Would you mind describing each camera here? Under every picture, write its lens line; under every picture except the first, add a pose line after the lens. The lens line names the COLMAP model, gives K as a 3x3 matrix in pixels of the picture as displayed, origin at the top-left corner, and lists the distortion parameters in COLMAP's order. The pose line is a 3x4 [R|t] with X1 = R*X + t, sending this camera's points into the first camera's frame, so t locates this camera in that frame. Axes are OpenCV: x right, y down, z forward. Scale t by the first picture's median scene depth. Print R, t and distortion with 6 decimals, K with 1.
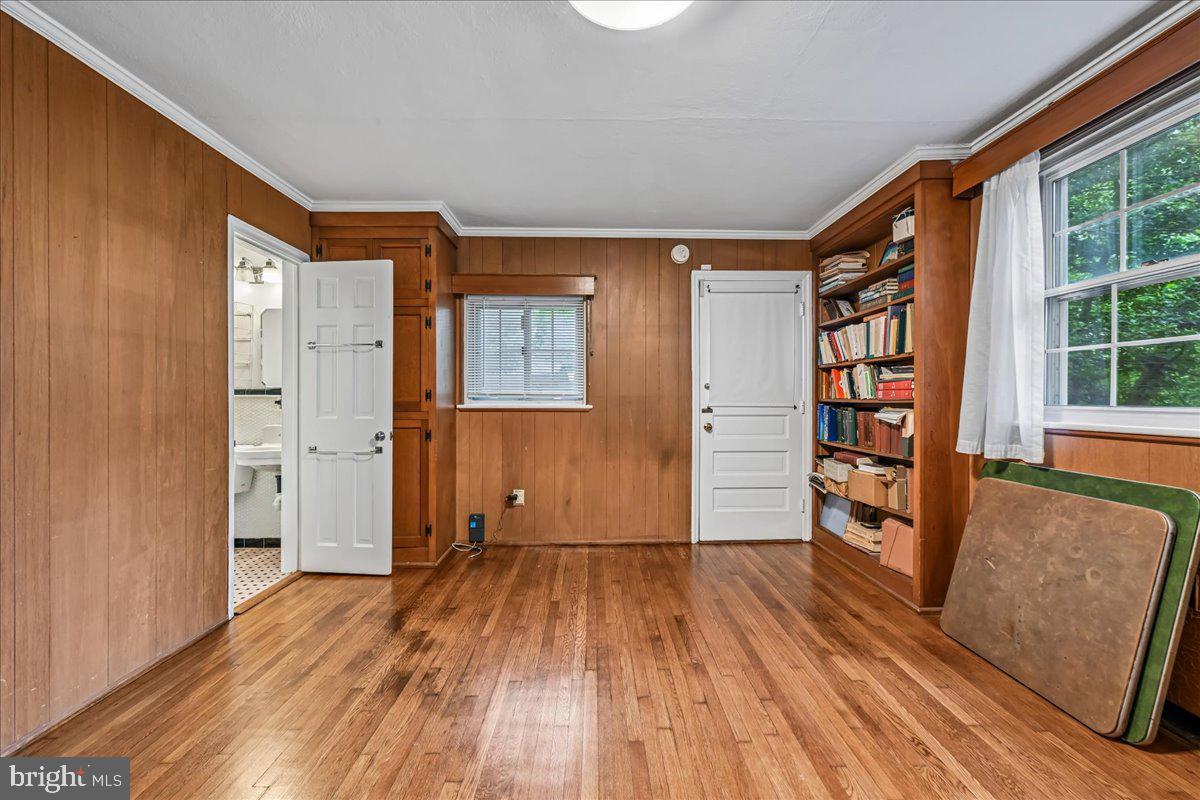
lens RADIAL K [[473.3, 0, 599.3], [0, 473.3, 401.1], [0, 0, 1]] dist [-0.002828, -0.000273]
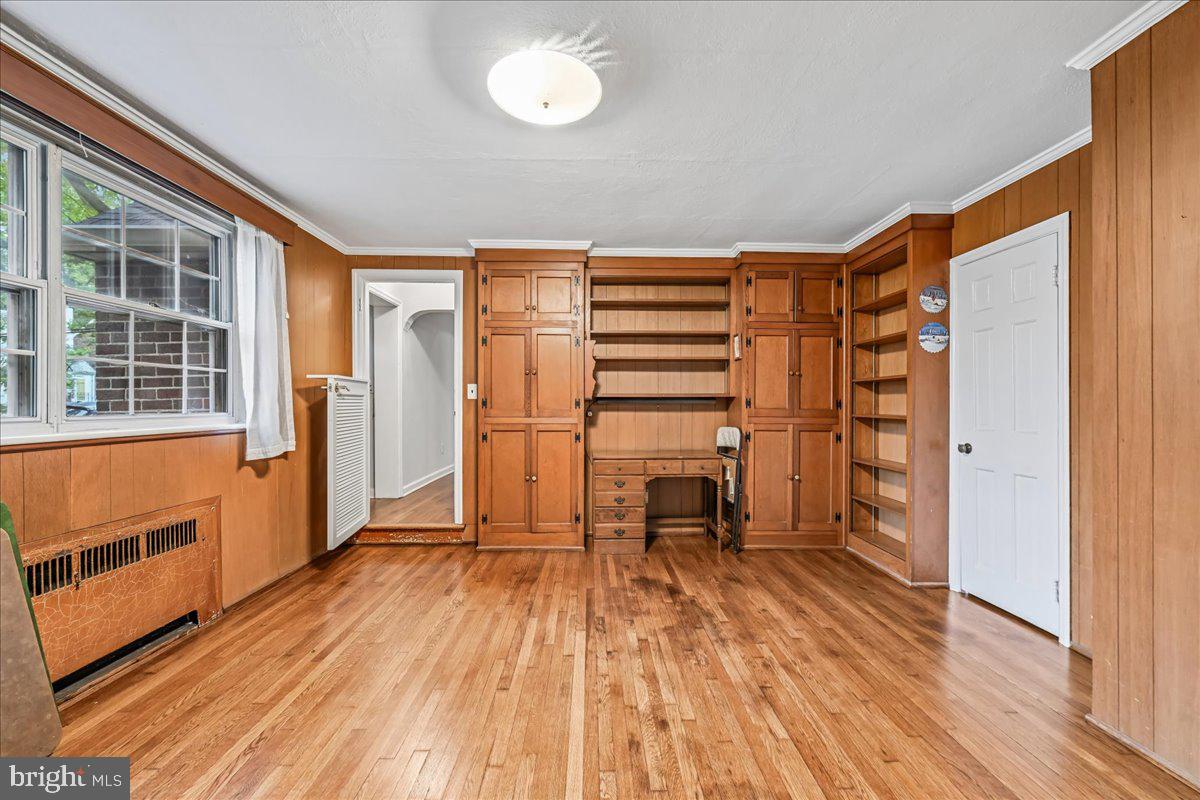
lens RADIAL K [[473.3, 0, 599.7], [0, 473.3, 404.3], [0, 0, 1]] dist [-0.002828, -0.000273]
pose [[-0.999944, -0.000262, -0.010599, -0.057579], [-0.000256, 1.000000, -0.000498, -0.011590], [0.010599, -0.000495, -0.999944, 1.998683]]
